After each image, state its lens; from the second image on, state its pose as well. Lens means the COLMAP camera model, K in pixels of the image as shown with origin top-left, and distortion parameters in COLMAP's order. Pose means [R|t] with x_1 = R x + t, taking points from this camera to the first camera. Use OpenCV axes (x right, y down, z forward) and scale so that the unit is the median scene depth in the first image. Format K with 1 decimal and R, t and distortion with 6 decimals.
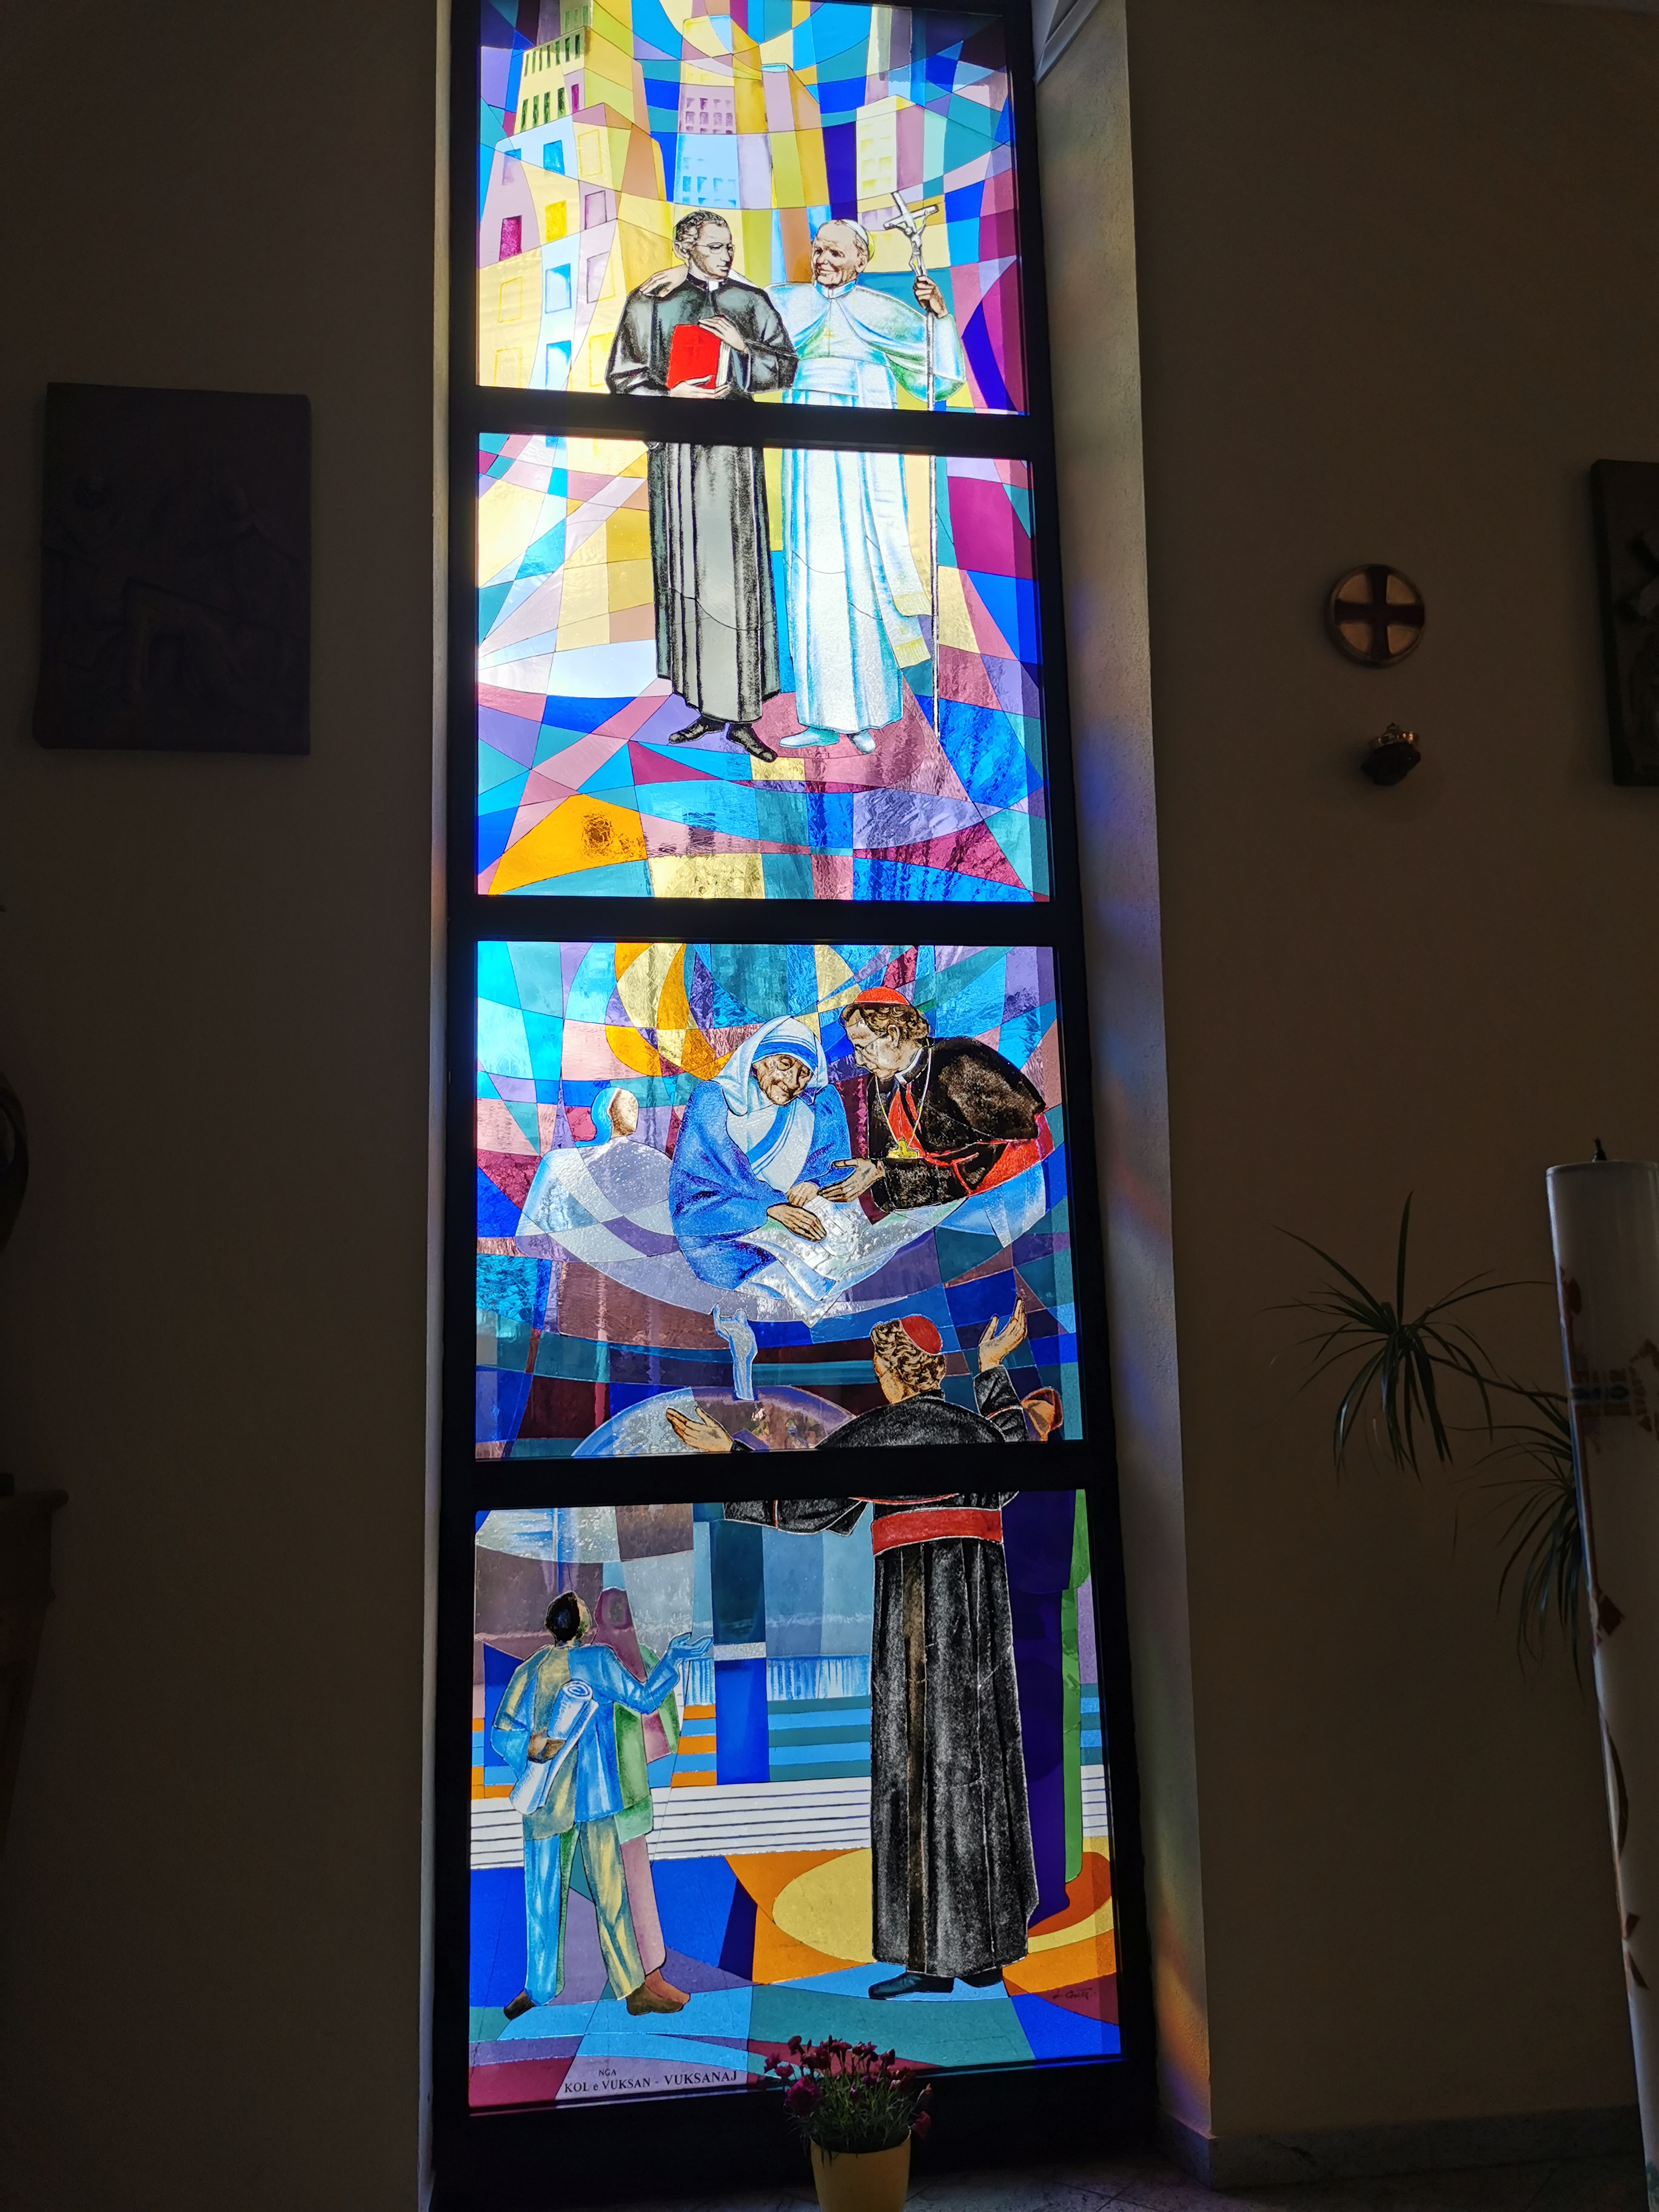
lens RADIAL K [[1696.9, 0, 831.2], [0, 1696.9, 1101.6], [0, 0, 1]] dist [0.064624, -0.058357]
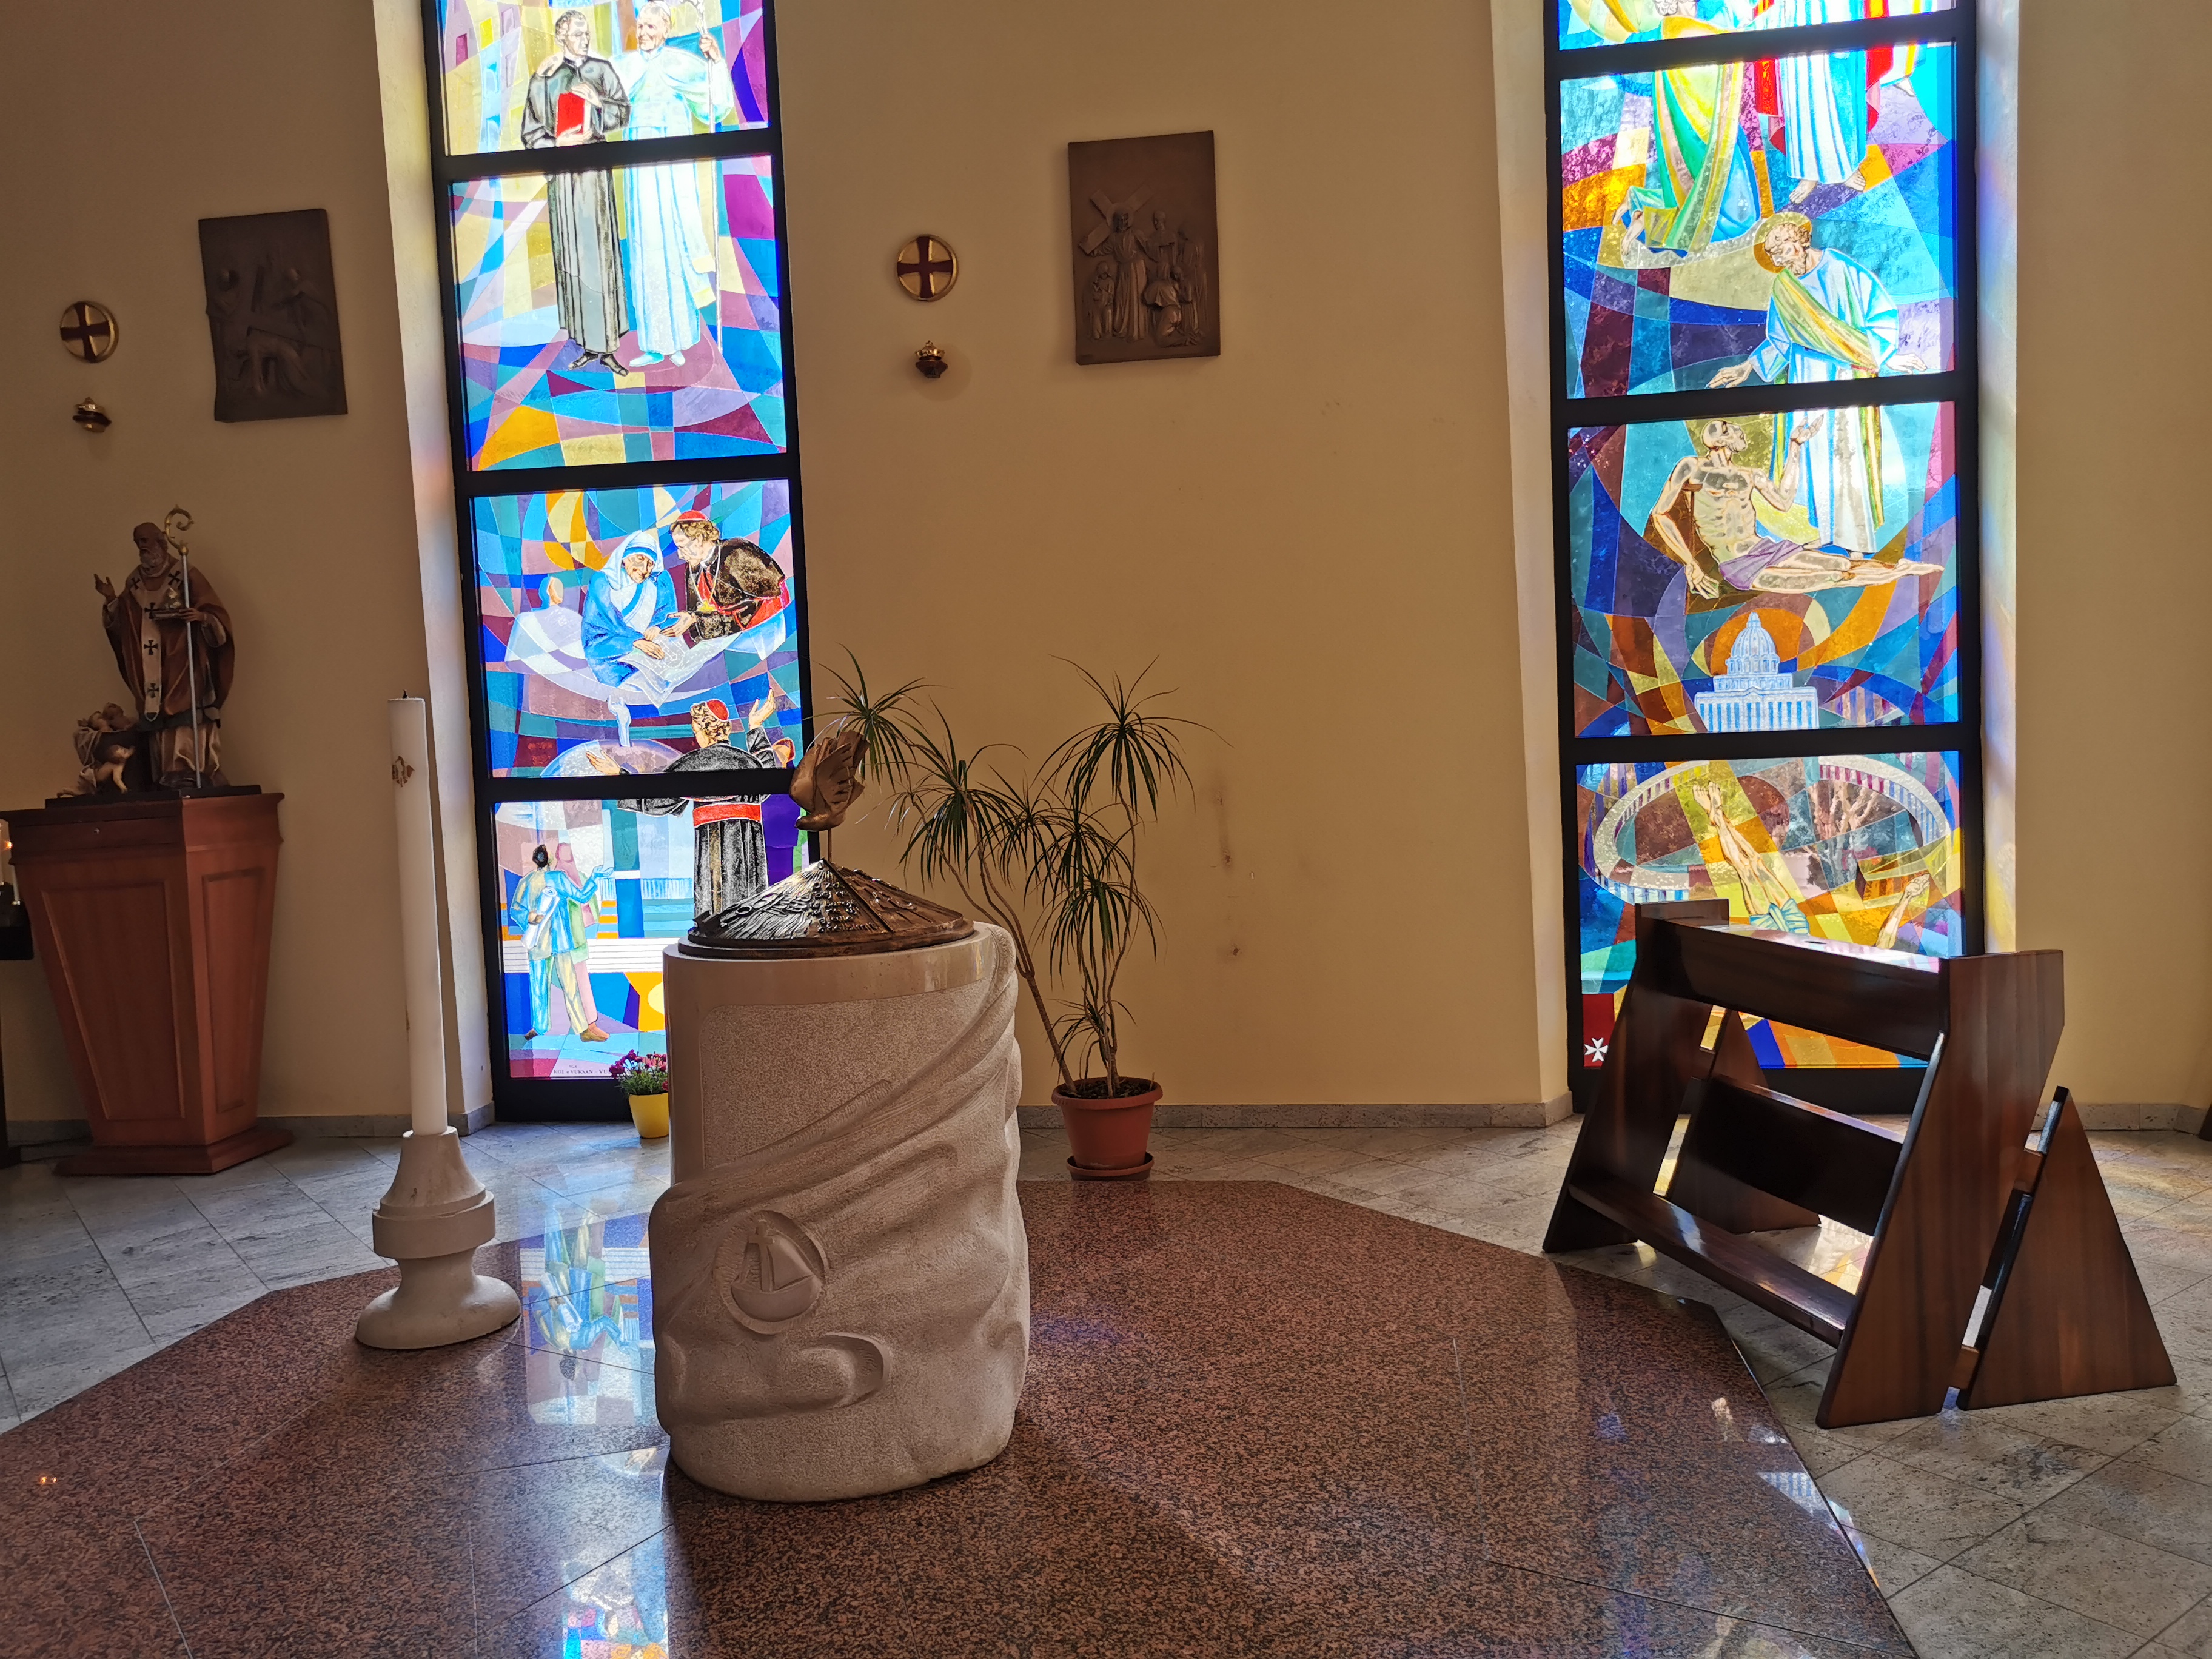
lens RADIAL K [[1696.9, 0, 1097.9], [0, 1696.9, 821.2], [0, 0, 1]] dist [0.064624, -0.058357]
pose [[0.961048, 0.004487, -0.276346, 0.924792], [0.062759, 0.970207, 0.234009, -0.143334], [0.269163, -0.242237, 0.932133, -0.594735]]
